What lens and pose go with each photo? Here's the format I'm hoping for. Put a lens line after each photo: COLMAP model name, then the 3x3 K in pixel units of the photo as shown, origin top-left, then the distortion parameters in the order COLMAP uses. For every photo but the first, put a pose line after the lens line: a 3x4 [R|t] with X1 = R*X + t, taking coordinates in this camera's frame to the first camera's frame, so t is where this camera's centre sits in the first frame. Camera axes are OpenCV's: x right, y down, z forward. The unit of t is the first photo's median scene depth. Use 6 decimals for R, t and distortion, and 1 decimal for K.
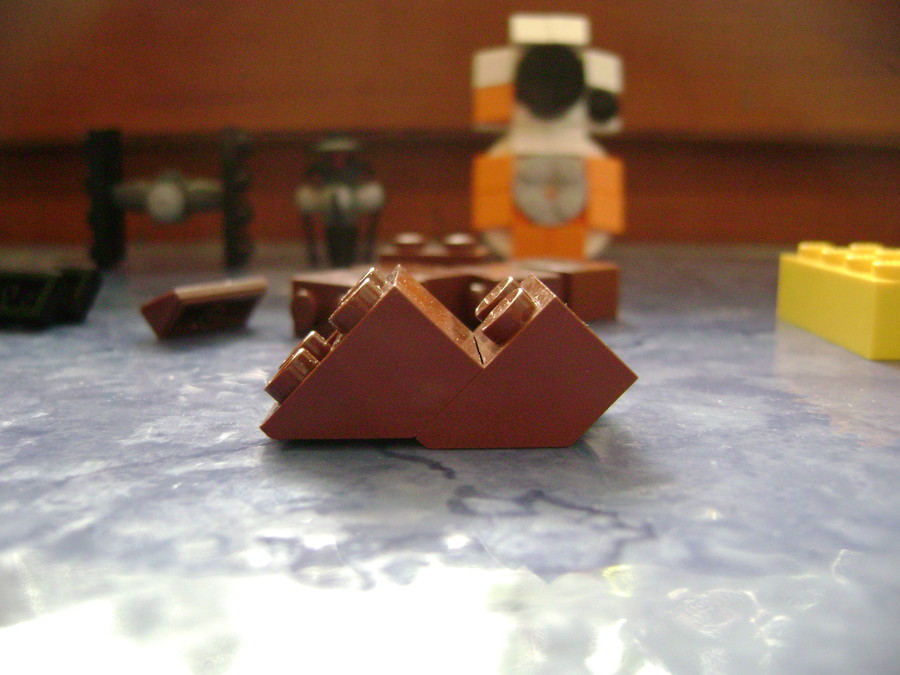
lens RADIAL K [[909.6, 0, 450.0], [0, 909.6, 337.5], [0, 0, 1]] dist [-0.167850, 0.043236]
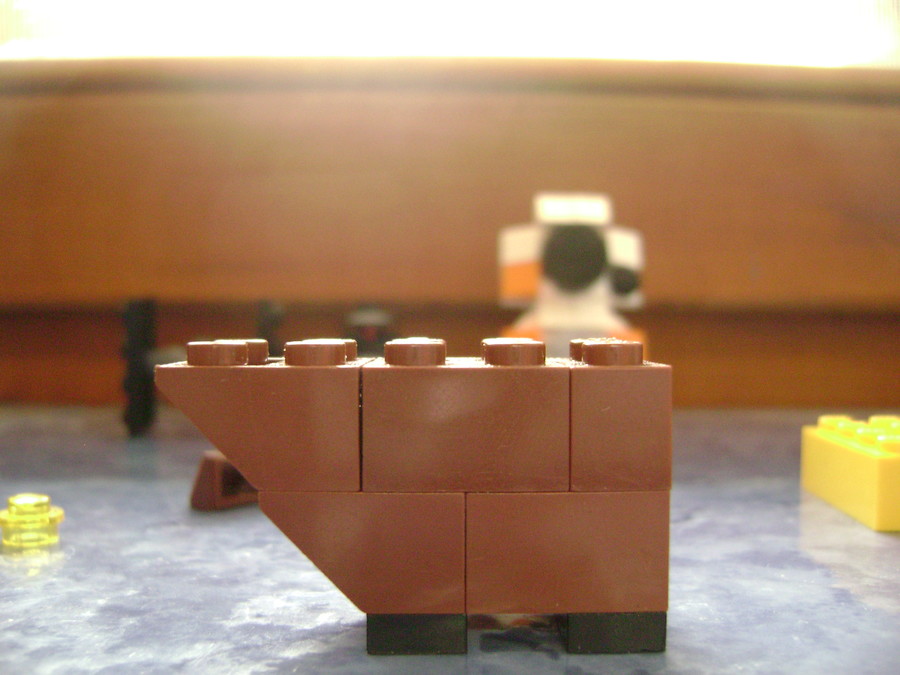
lens RADIAL K [[912.8, 0, 450.0], [0, 912.8, 337.5], [0, 0, 1]] dist [-0.181255, 0.078538]
pose [[0.999887, 0.002867, 0.014764, -0.114111], [-0.000302, 0.985298, -0.170844, -0.030018], [-0.015036, 0.170820, 0.985188, -0.066049]]
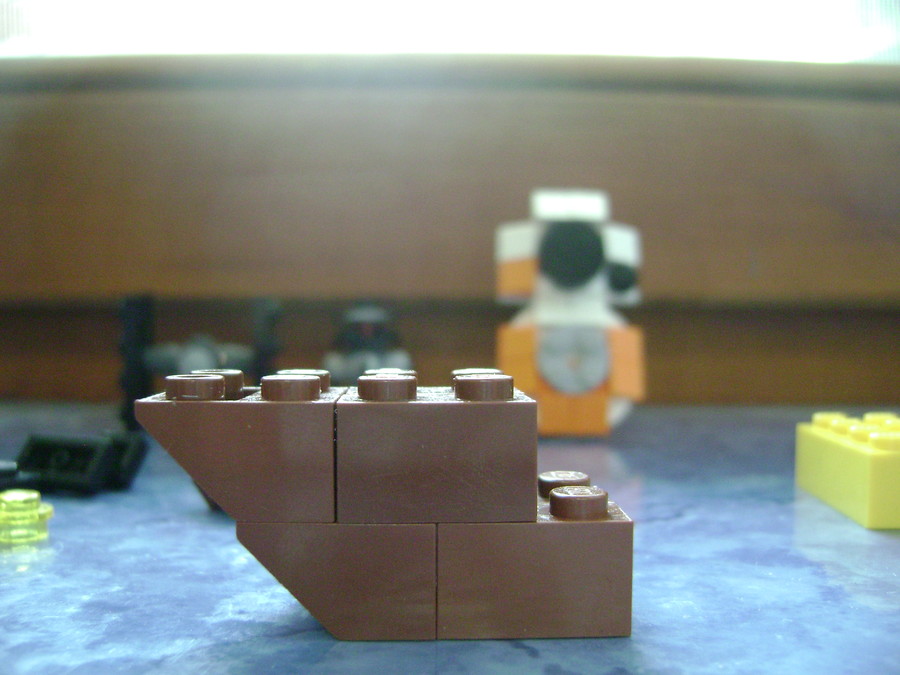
lens RADIAL K [[912.8, 0, 450.0], [0, 912.8, 337.5], [0, 0, 1]] dist [-0.181255, 0.078538]
pose [[0.999967, 0.002289, 0.007845, -0.088086], [-0.000940, 0.985820, -0.167803, -0.029647], [-0.008118, 0.167790, 0.985789, -0.063390]]
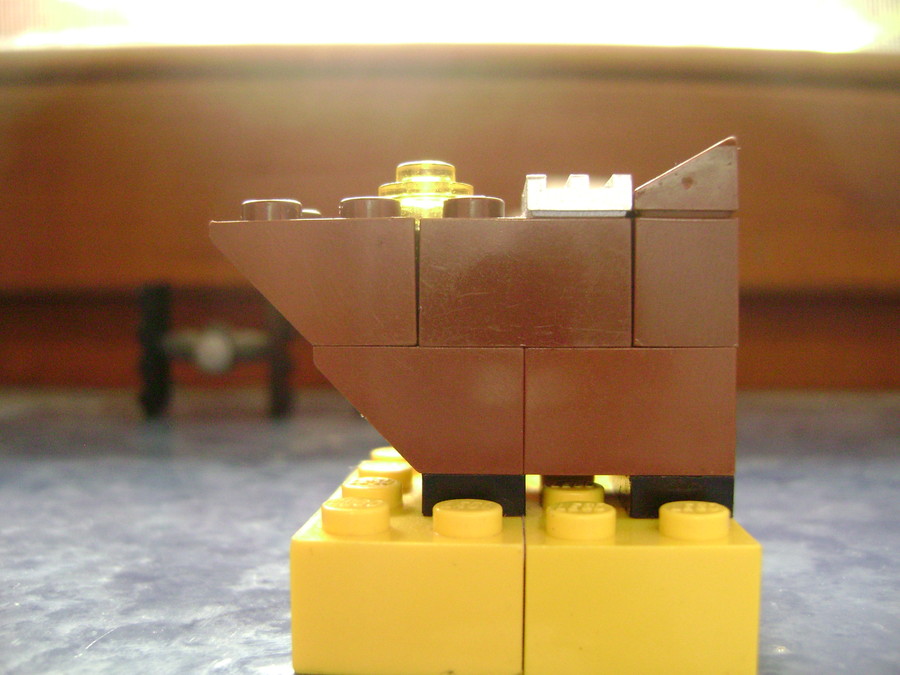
lens RADIAL K [[915.3, 0, 452.4], [0, 915.3, 336.9], [0, 0, 1]] dist [-0.179256, 0.078055]
pose [[0.999999, 0.001227, -0.000934, -0.090796], [-0.001357, 0.987988, -0.154522, -0.016286], [0.000733, 0.154524, 0.987989, -0.120053]]
